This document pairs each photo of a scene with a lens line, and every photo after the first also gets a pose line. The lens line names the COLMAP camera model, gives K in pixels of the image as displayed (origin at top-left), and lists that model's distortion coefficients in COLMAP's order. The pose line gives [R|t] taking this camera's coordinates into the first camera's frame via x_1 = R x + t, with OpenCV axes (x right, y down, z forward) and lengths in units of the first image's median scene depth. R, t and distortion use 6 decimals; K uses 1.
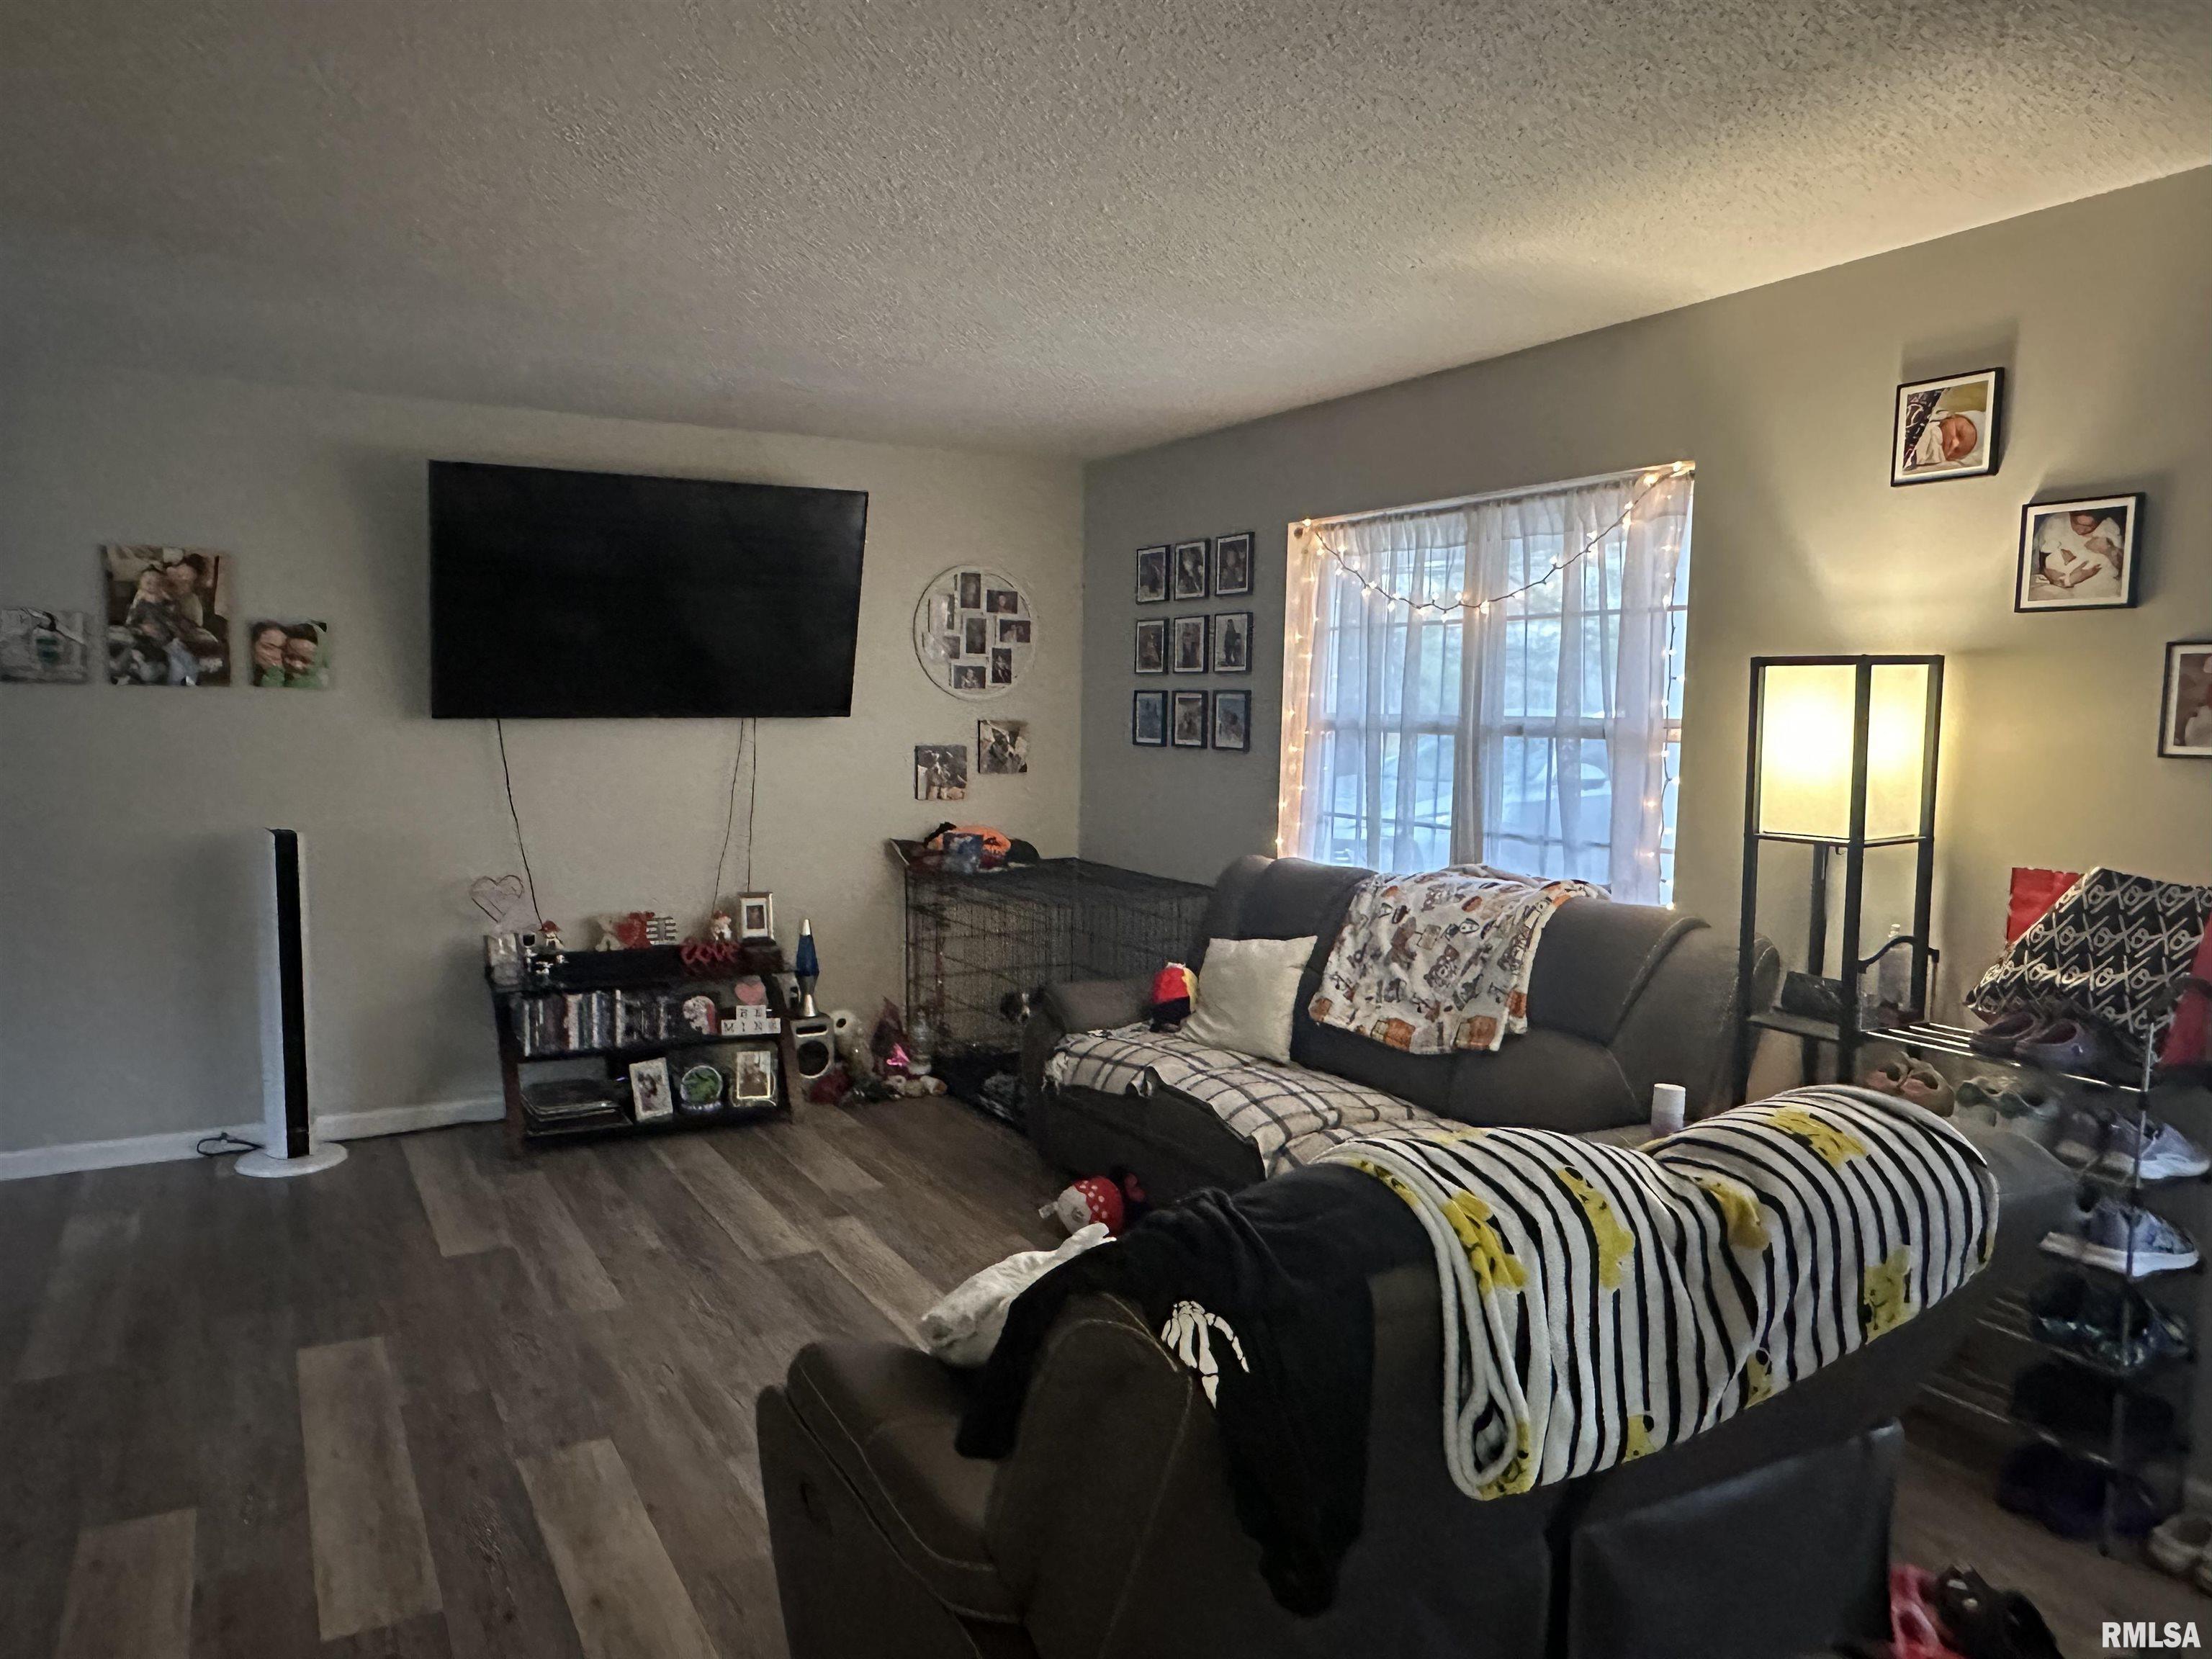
lens RADIAL K [[1486.5, 0, 1094.8], [0, 1486.5, 832.2], [0, 0, 1]] dist [0.007593, 0.001982]
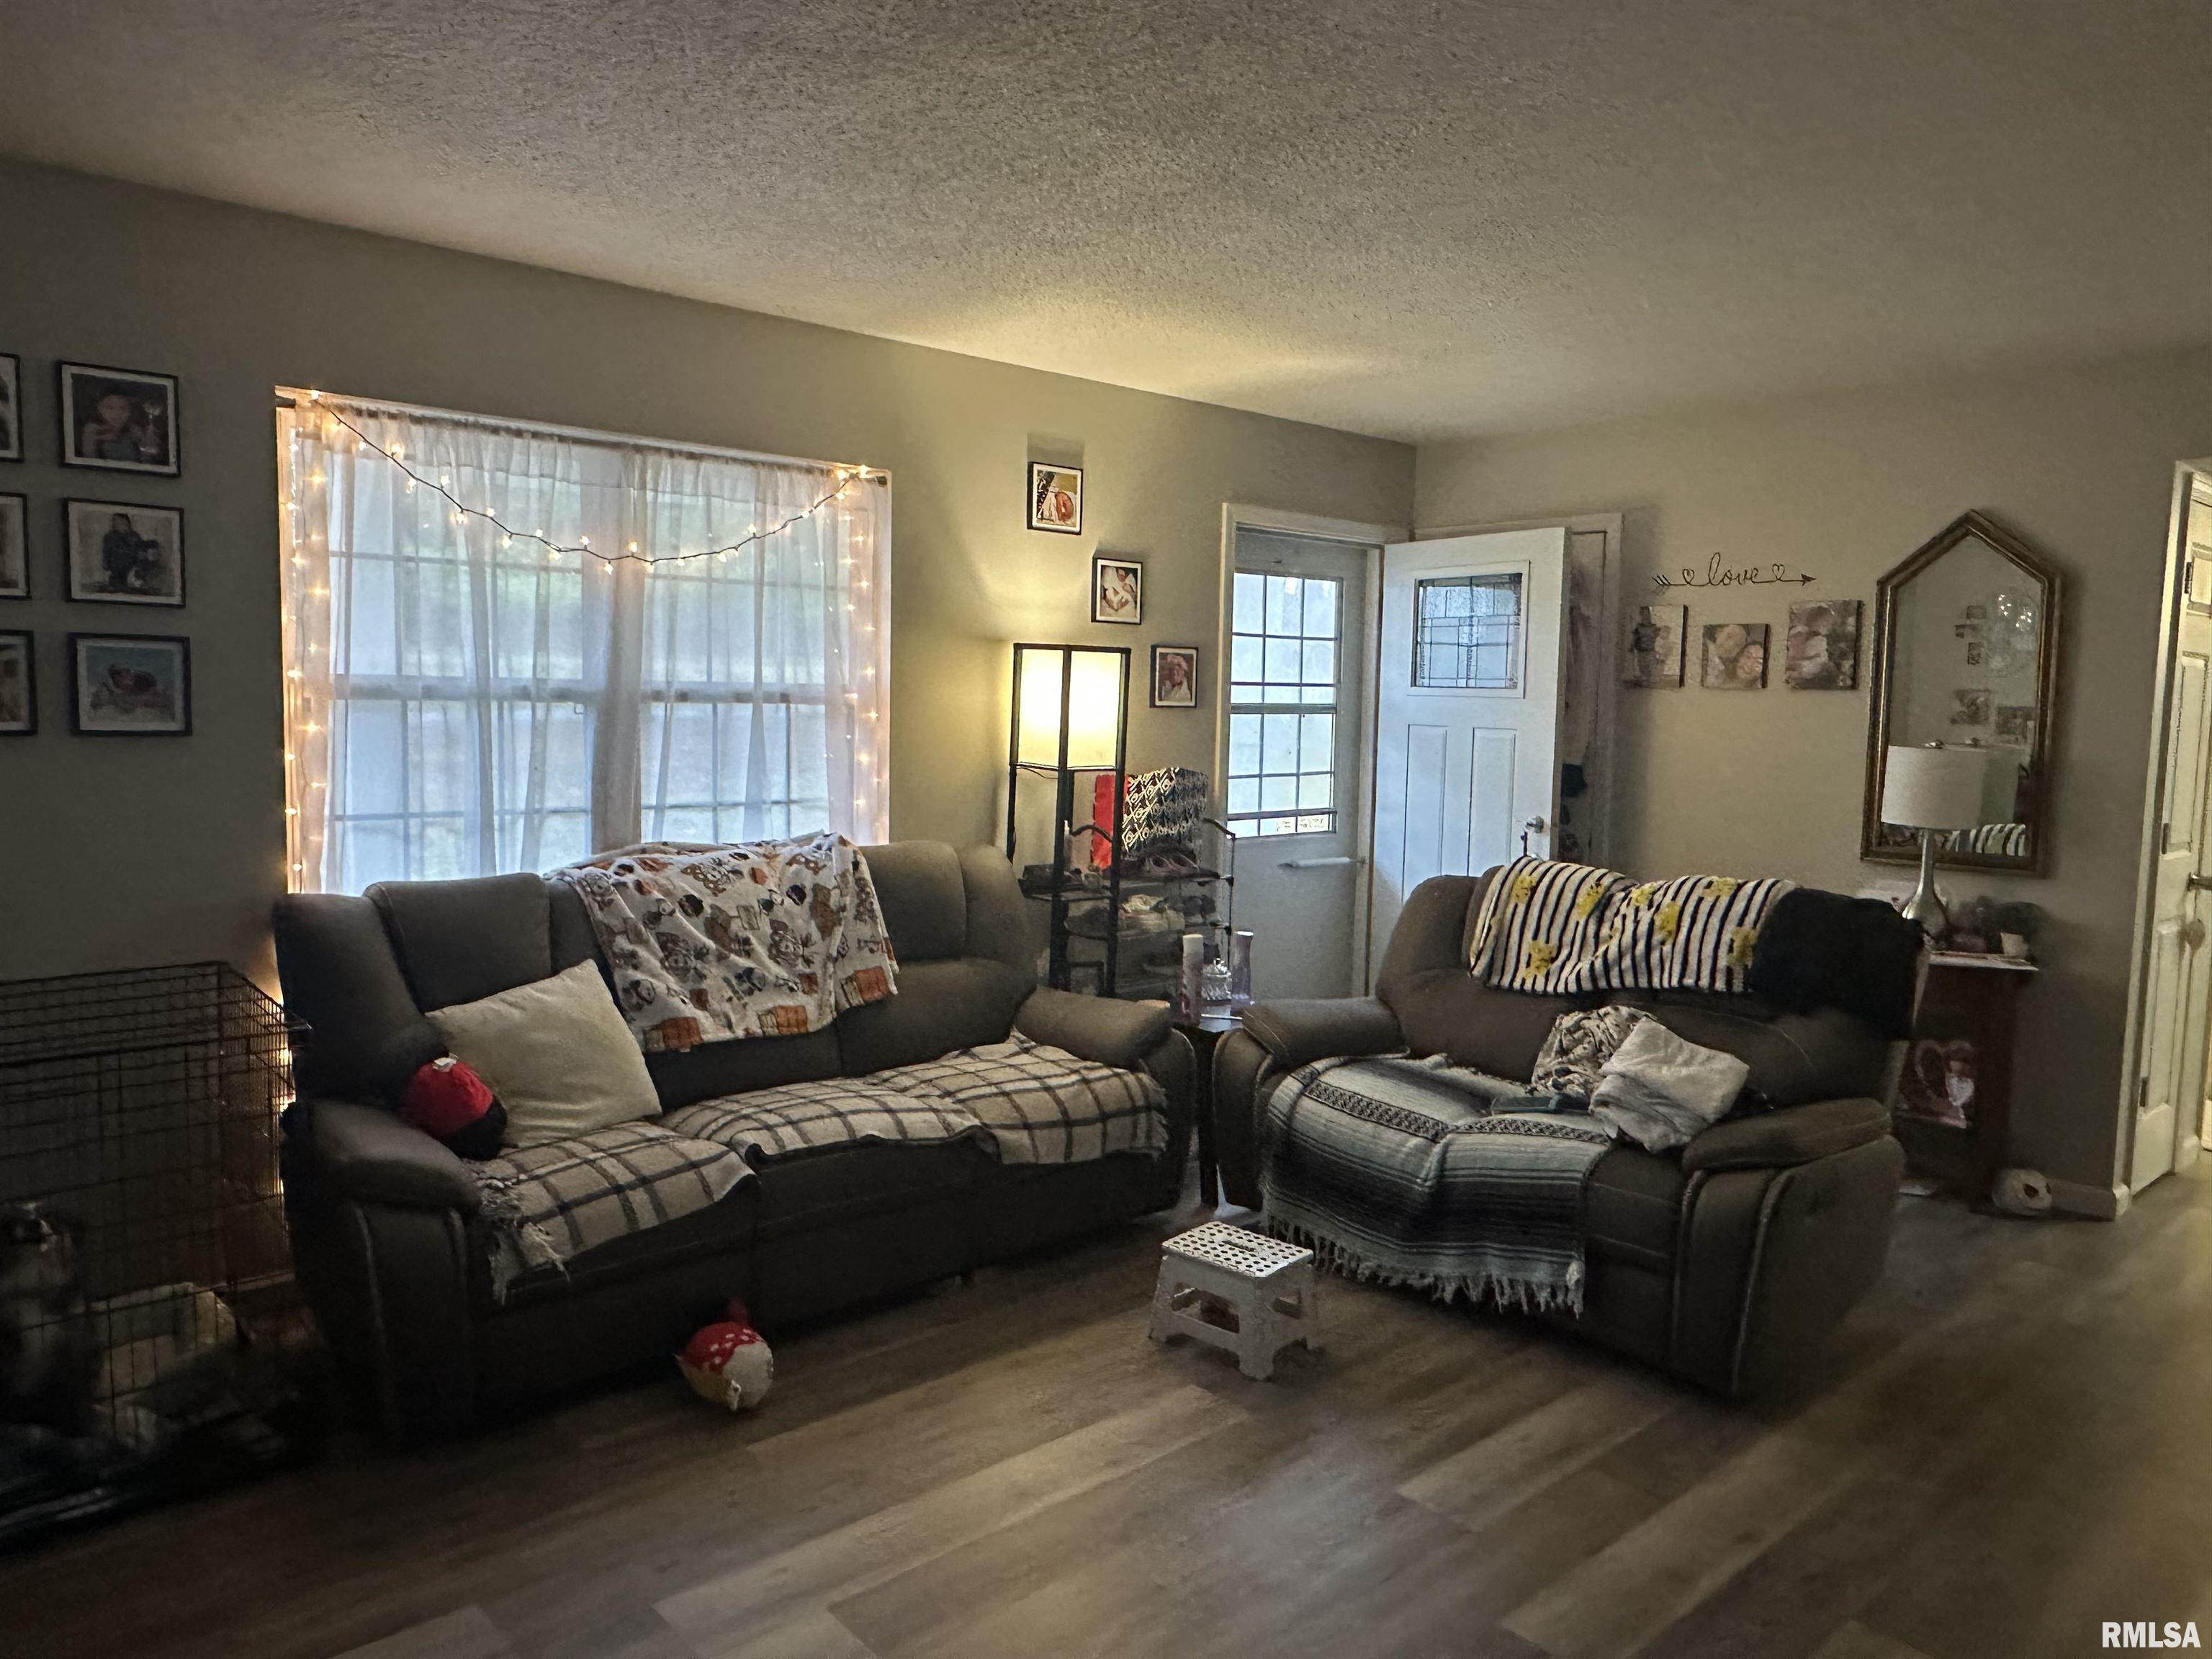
lens RADIAL K [[1486.5, 0, 1097.6], [0, 1486.5, 816.6], [0, 0, 1]] dist [0.007593, 0.001982]
pose [[-0.196313, -0.097305, 0.975701, -0.759452], [0.063816, 0.991686, 0.111739, -0.087825], [-0.978462, 0.084202, -0.188471, 0.992325]]
